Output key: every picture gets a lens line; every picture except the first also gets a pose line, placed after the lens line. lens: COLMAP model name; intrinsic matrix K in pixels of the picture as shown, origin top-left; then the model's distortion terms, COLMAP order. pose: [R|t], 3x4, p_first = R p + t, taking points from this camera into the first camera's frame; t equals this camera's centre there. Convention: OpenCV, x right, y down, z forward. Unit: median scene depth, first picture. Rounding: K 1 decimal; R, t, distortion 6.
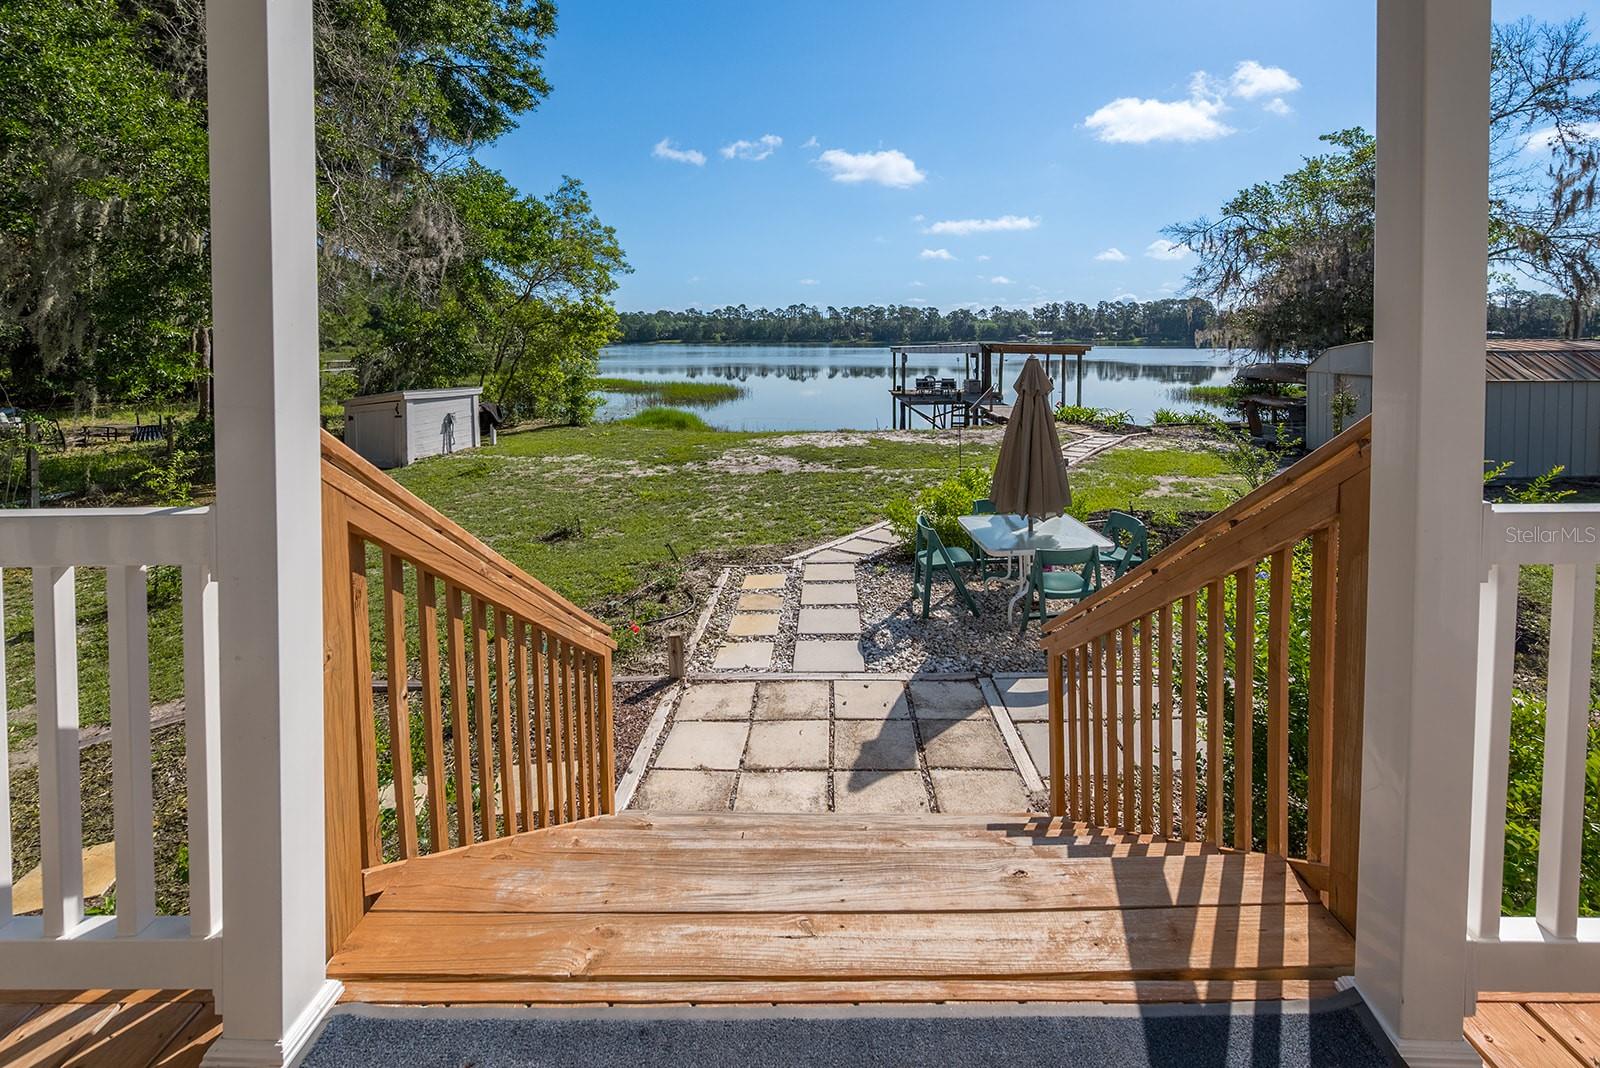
lens RADIAL K [[668.9, 0, 844.3], [0, 668.9, 363.8], [0, 0, 1]] dist [-0.037177, -0.000407]
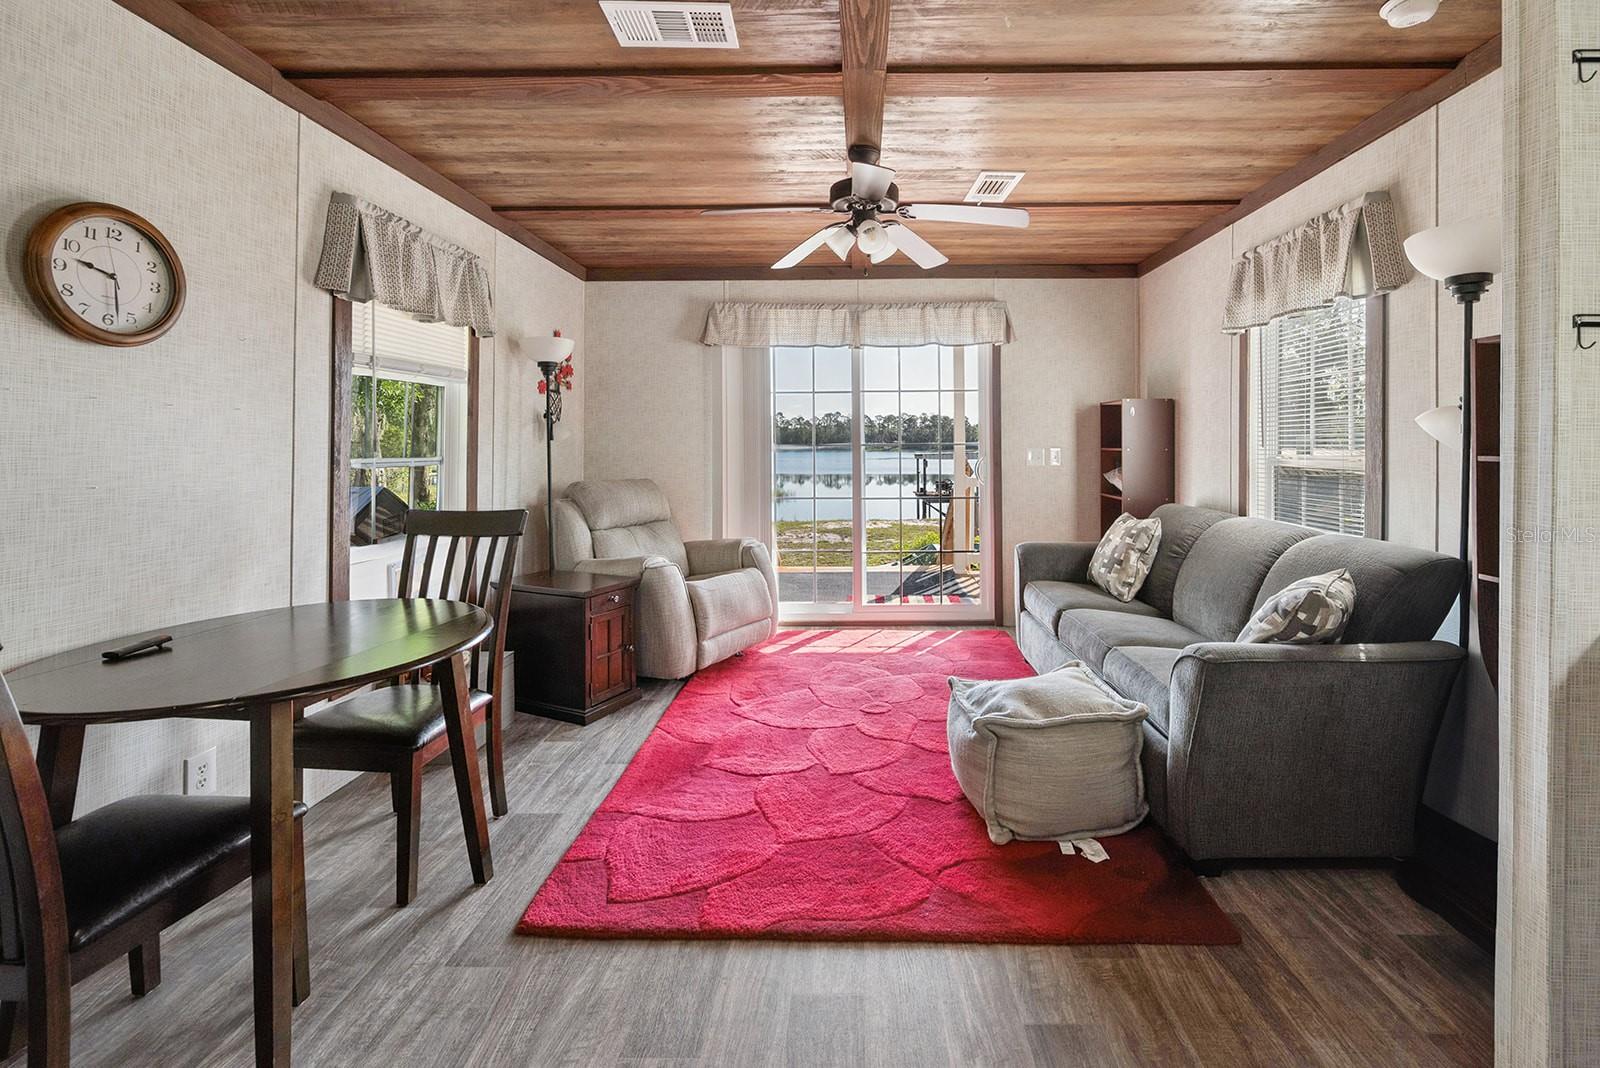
lens RADIAL K [[668.2, 0, 862.4], [0, 668.2, 441.3], [0, 0, 1]] dist [-0.004497, -0.001700]
pose [[0.999662, -0.007520, -0.024876, 0.007216], [0.006395, 0.998968, -0.044971, 0.002841], [0.025189, 0.044796, 0.998679, -0.192576]]
